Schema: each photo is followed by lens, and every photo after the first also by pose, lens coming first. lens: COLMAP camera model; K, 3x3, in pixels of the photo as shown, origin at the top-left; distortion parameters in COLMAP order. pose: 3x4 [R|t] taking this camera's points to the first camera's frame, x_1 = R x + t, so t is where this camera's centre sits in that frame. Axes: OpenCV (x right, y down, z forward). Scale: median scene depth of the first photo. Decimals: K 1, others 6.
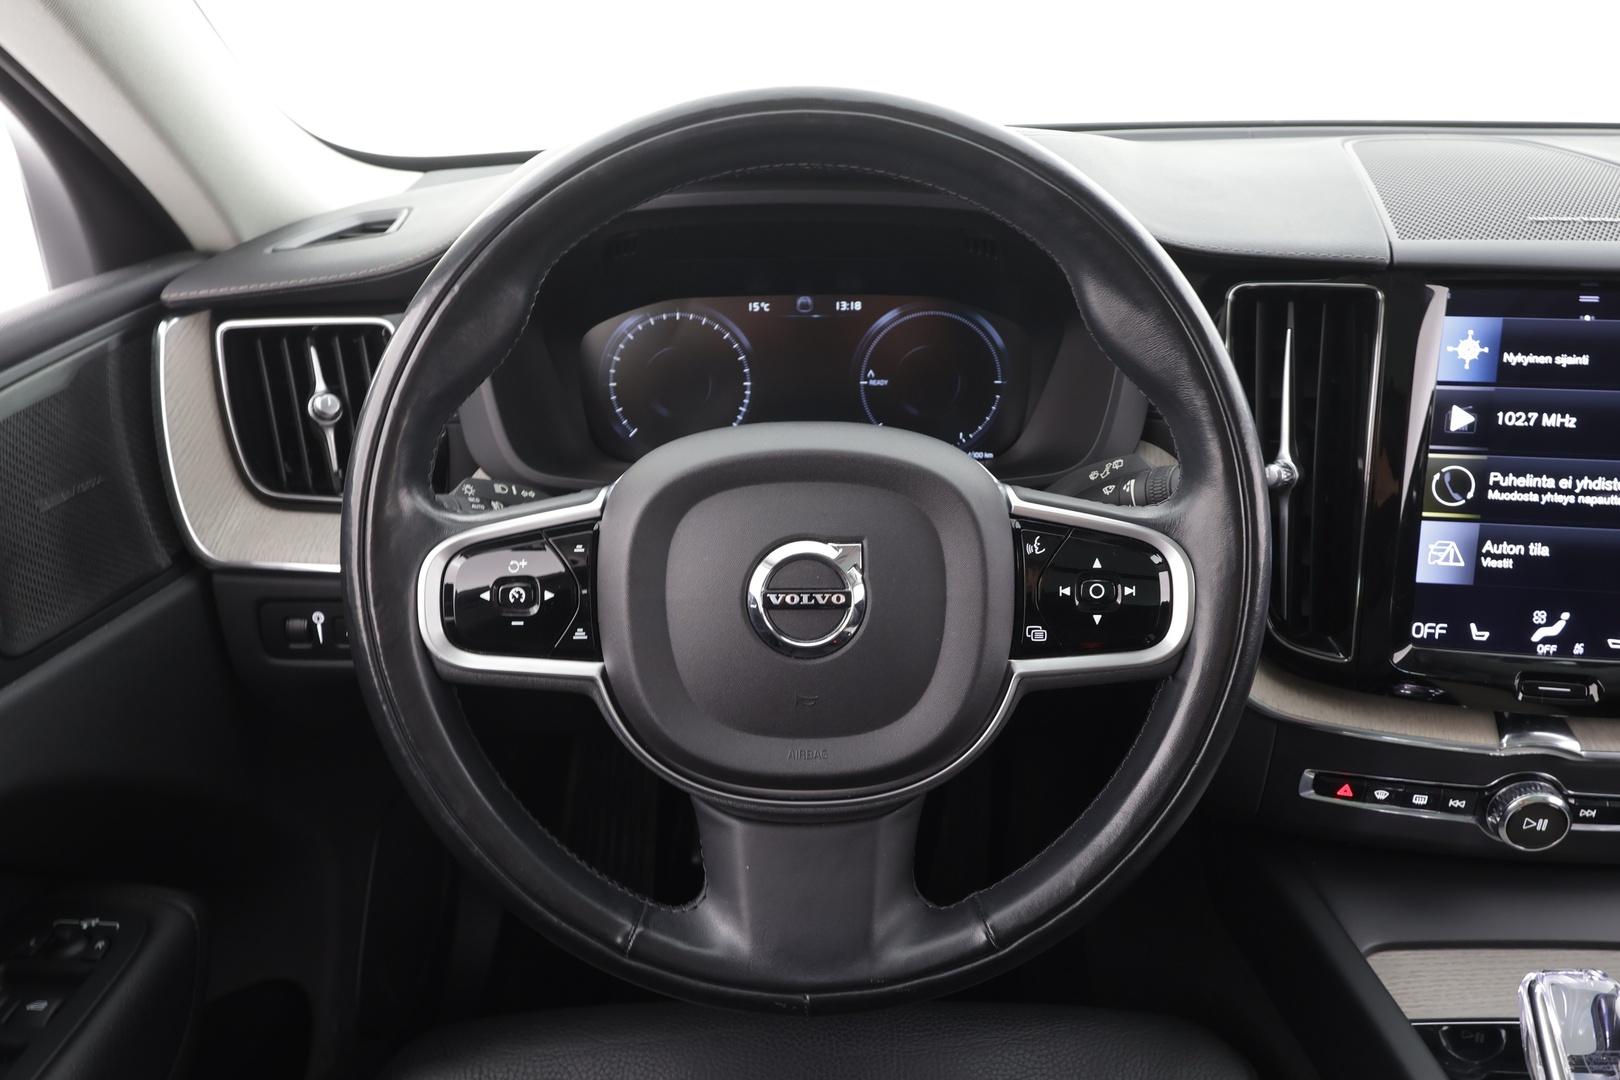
lens RADIAL K [[1050.8, 0, 812.0], [0, 1050.8, 542.9], [0, 0, 1]] dist [-0.002949, 0.006481]
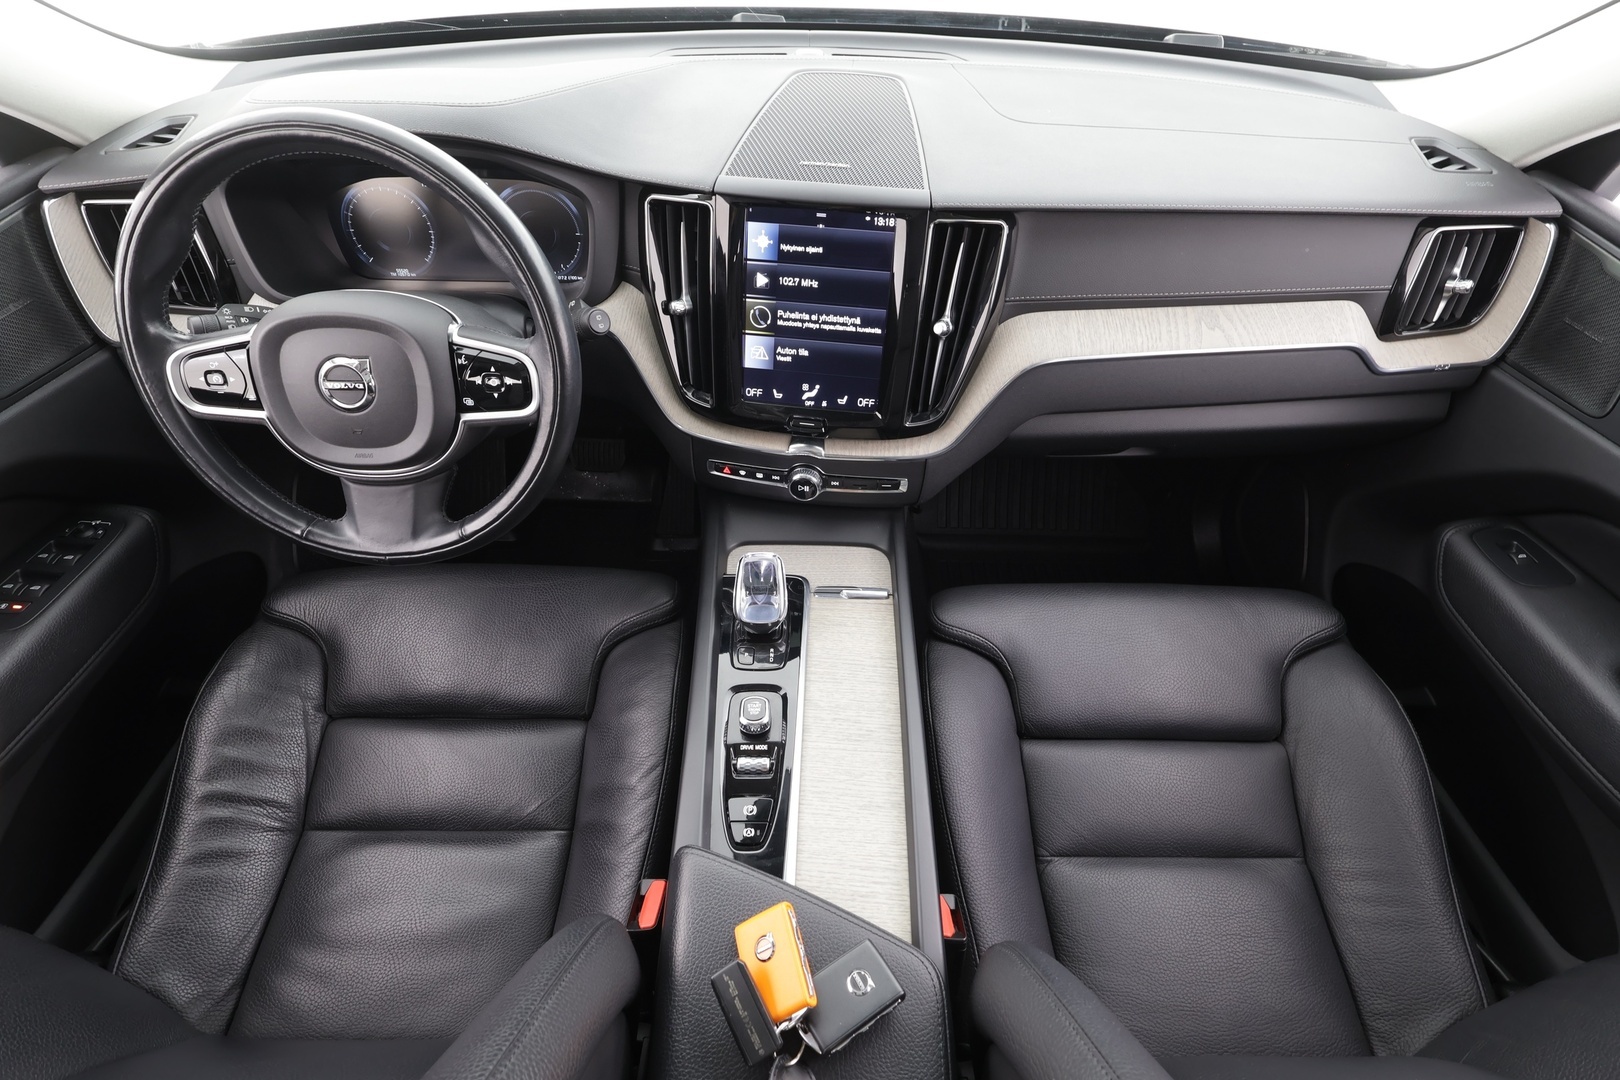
lens RADIAL K [[753.8, 0, 813.8], [0, 753.8, 540.9], [0, 0, 1]] dist [-0.005227, 0.002683]
pose [[0.999653, 0.015958, 0.020936, 0.687172], [-0.022295, 0.936106, 0.351009, -0.155957], [-0.013997, -0.351355, 0.936138, -0.421324]]
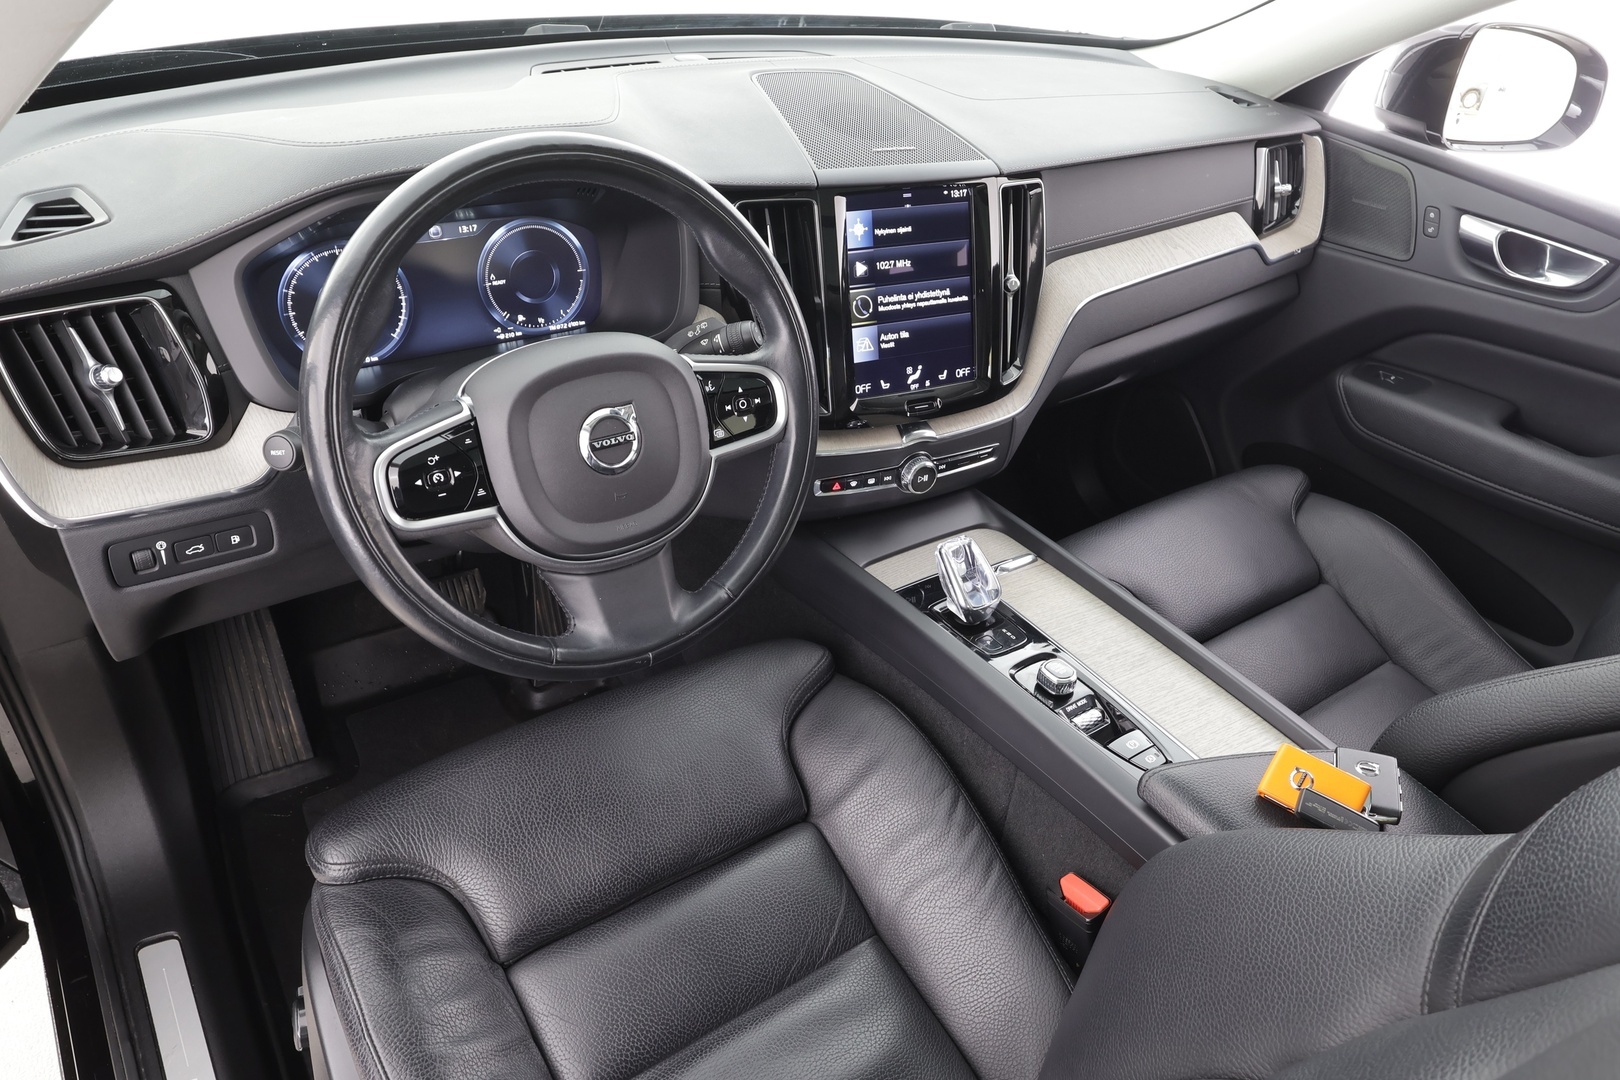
lens RADIAL K [[1101.8, 0, 812.5], [0, 1101.8, 543.3], [0, 0, 1]] dist [-0.001938, -0.000994]
pose [[0.811817, -0.263053, 0.521303, -0.555527], [0.162513, 0.959289, 0.230985, -0.116051], [-0.560841, -0.102799, 0.821517, -0.550579]]
